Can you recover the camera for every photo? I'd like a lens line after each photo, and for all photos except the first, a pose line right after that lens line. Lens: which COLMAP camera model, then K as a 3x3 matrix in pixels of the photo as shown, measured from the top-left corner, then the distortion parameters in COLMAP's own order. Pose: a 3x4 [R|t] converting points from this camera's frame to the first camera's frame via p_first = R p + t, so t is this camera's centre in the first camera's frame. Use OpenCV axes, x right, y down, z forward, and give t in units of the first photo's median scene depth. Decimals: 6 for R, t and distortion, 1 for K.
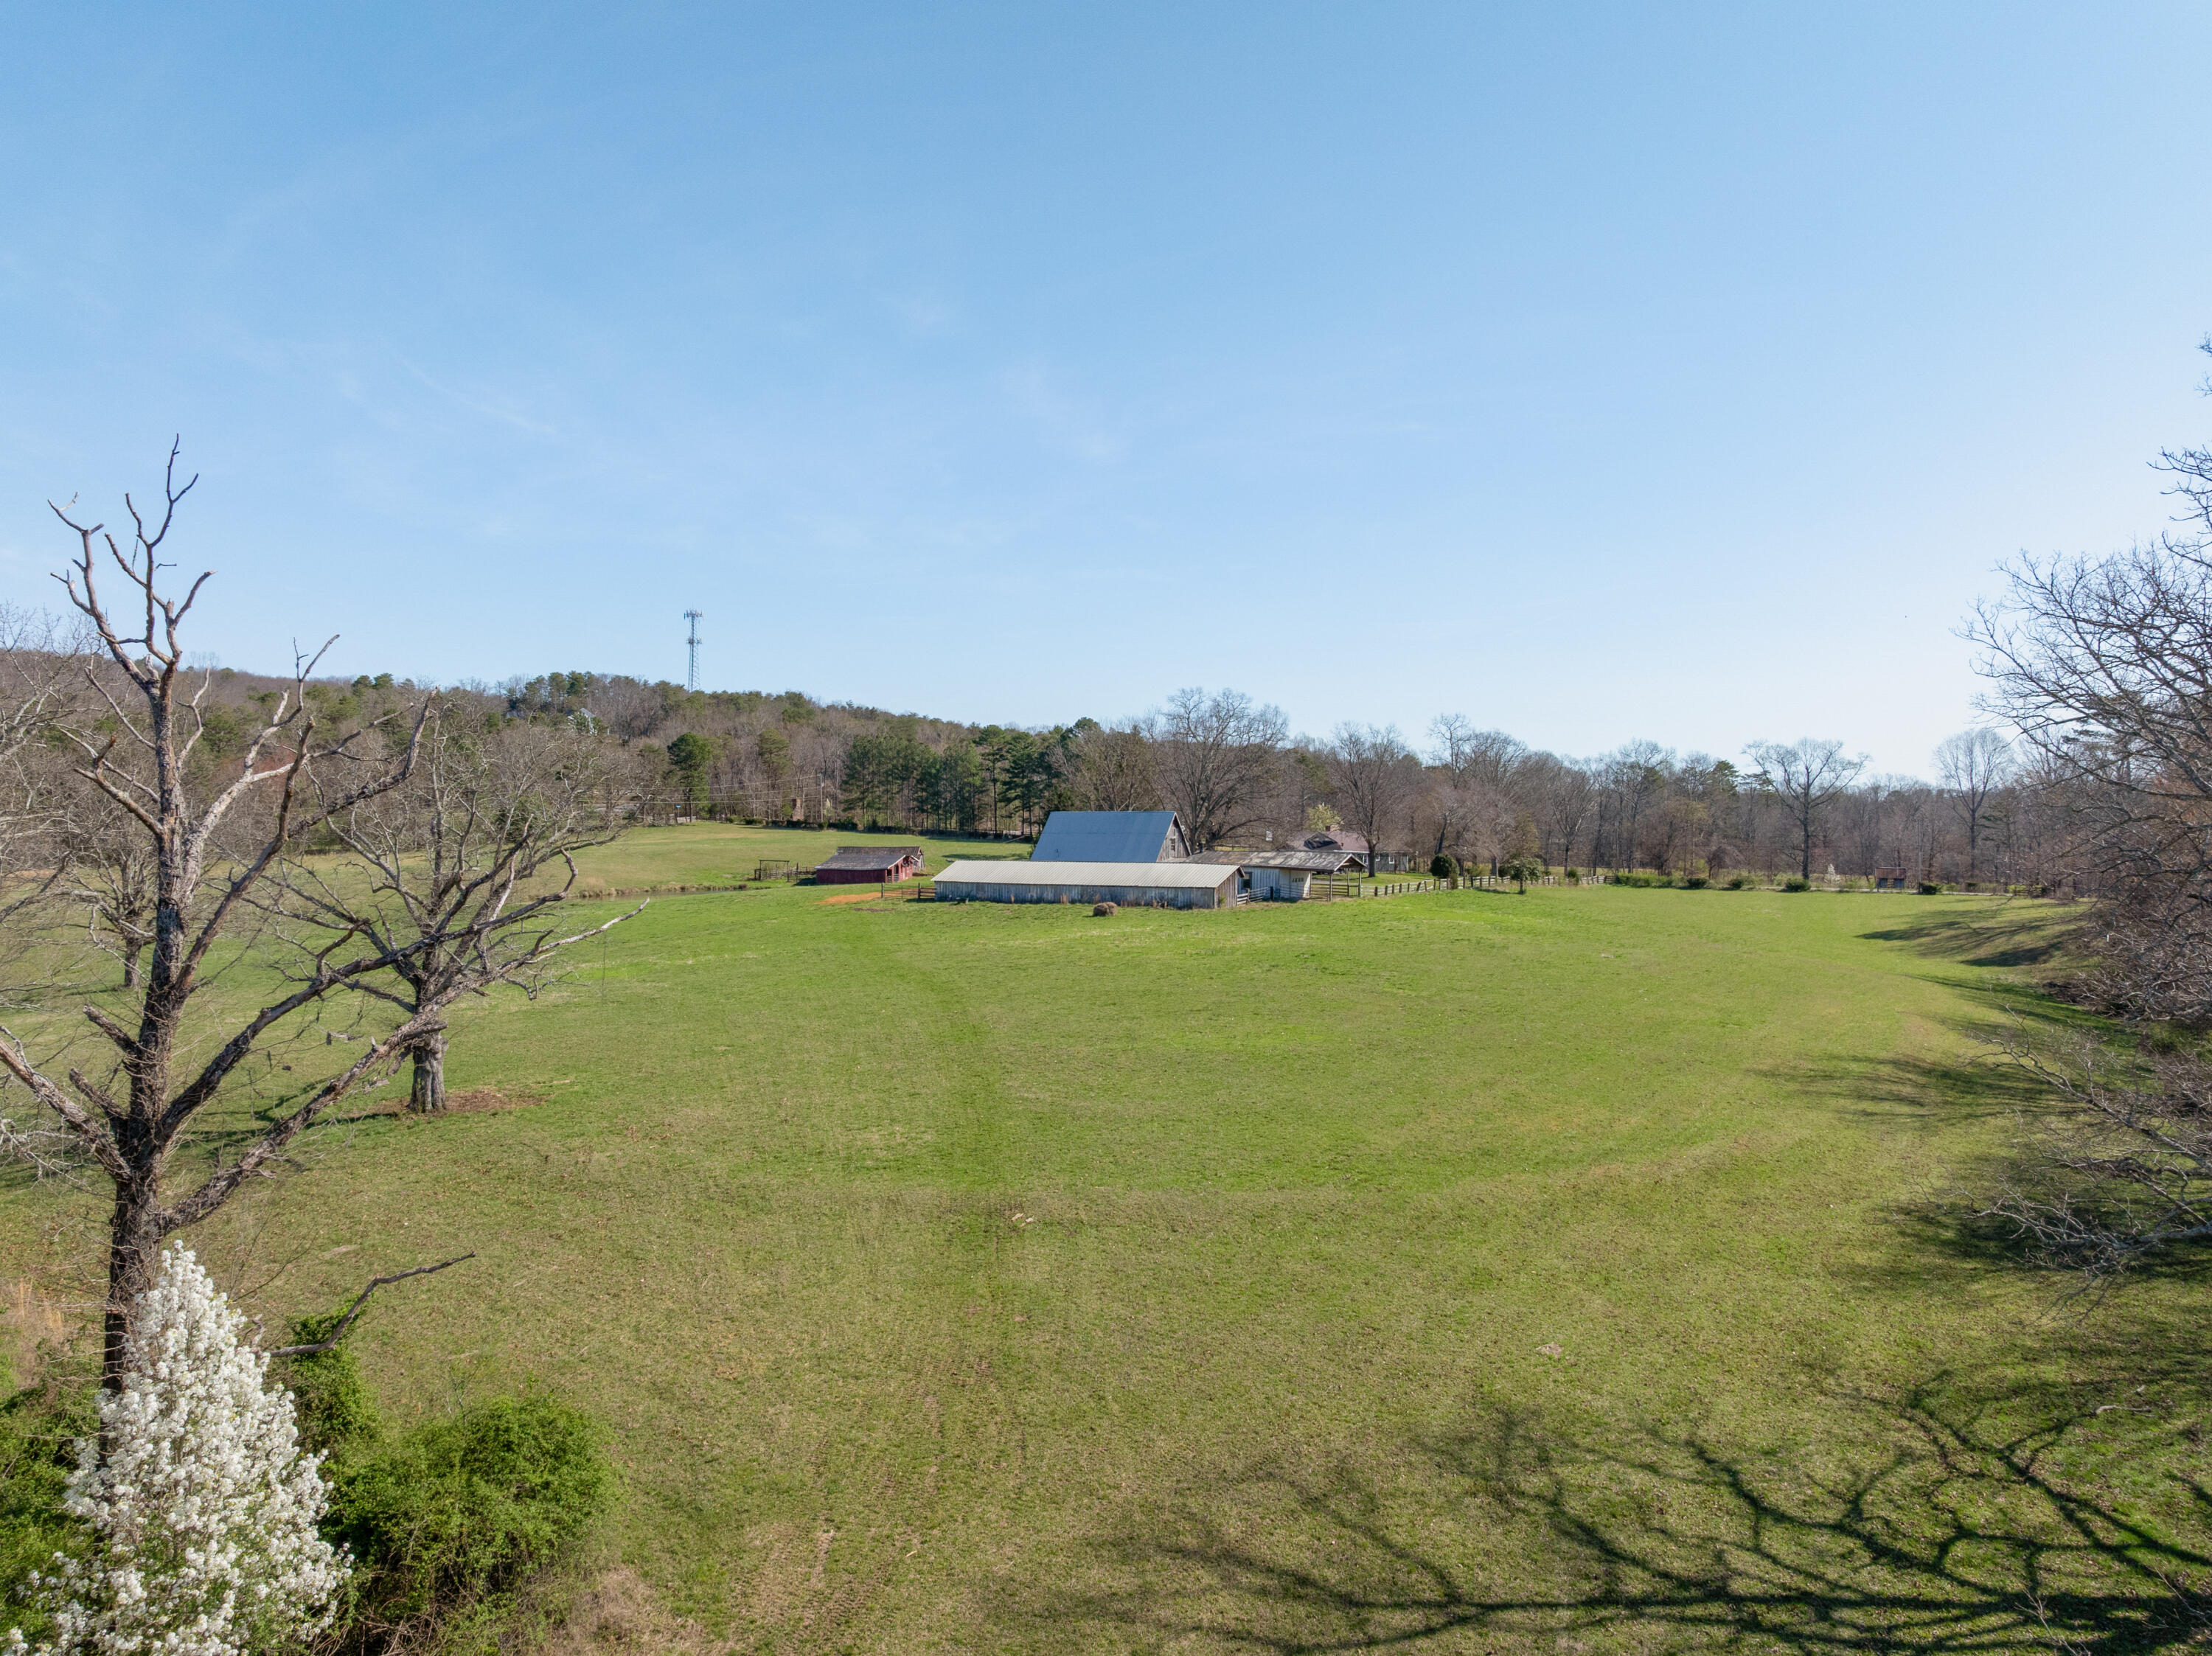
lens RADIAL K [[1587.4, 0, 1106.9], [0, 1587.4, 836.2], [0, 0, 1]] dist [-0.035522, 0.001128]
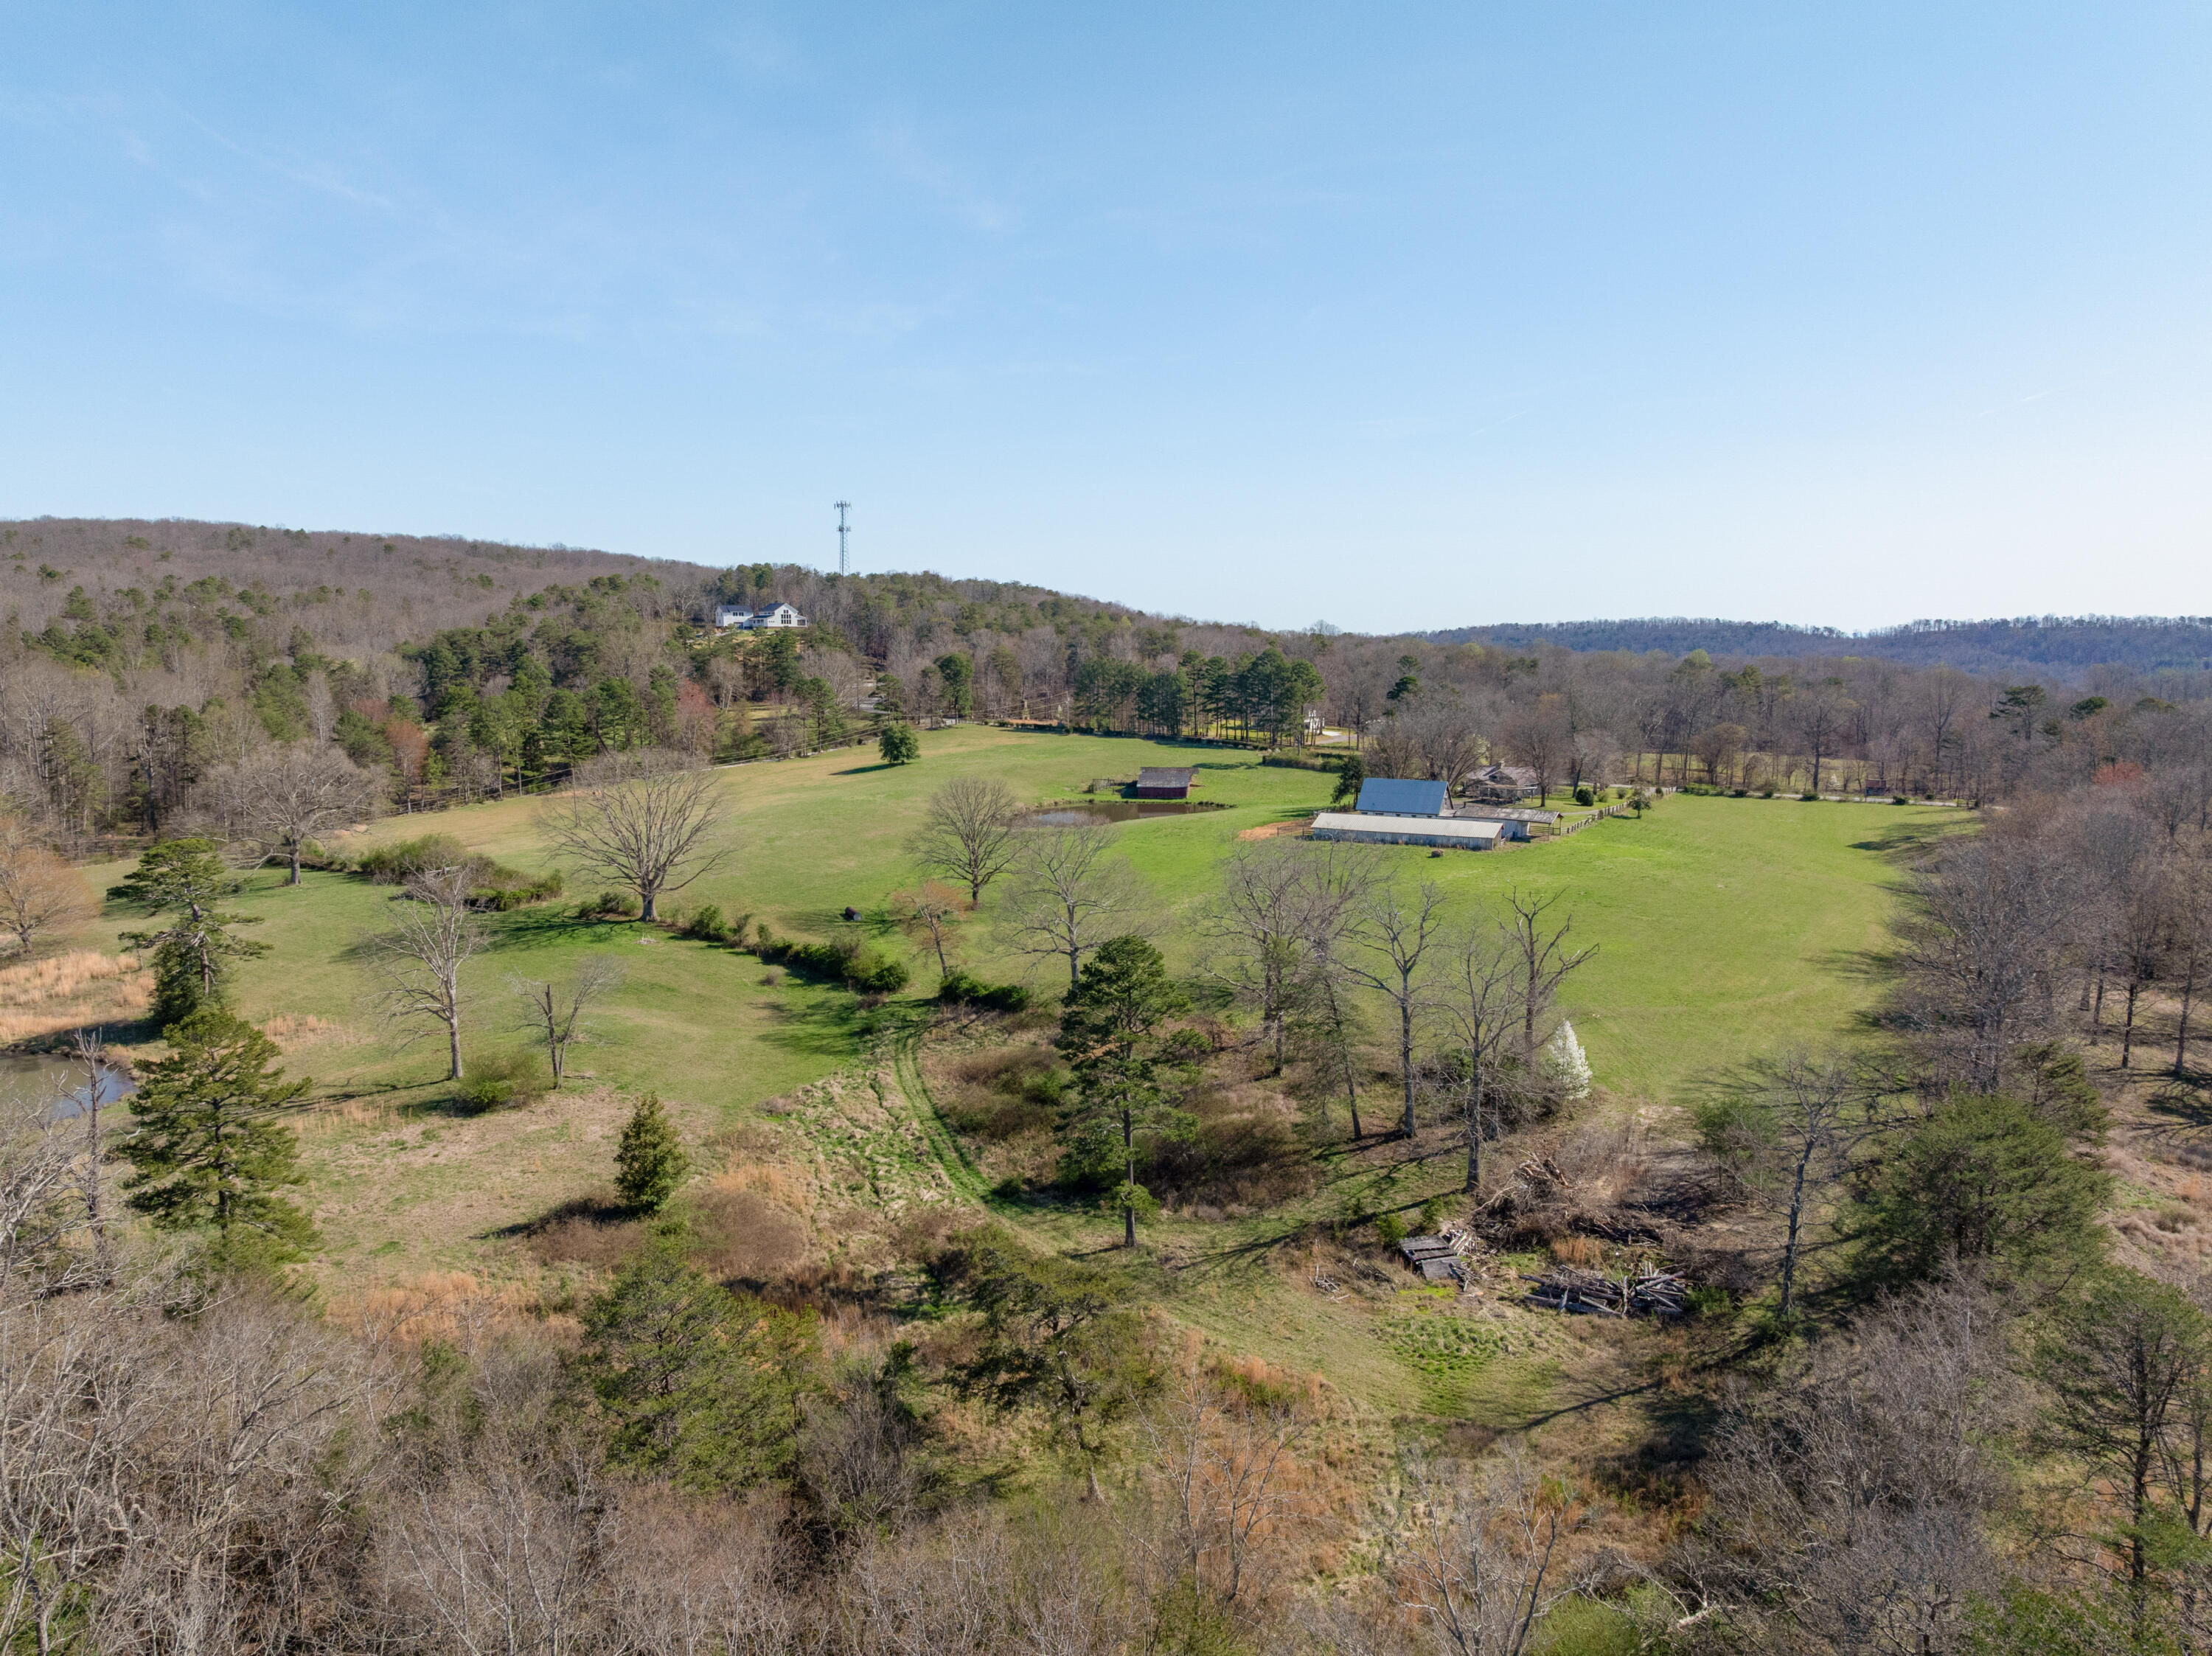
lens RADIAL K [[1587.4, 0, 1106.9], [0, 1587.4, 836.2], [0, 0, 1]] dist [-0.035522, 0.001128]
pose [[0.999991, -0.003483, 0.002288, -0.291123], [0.003190, 0.993086, 0.117350, -0.141842], [-0.002681, -0.117342, 0.993088, -0.606201]]
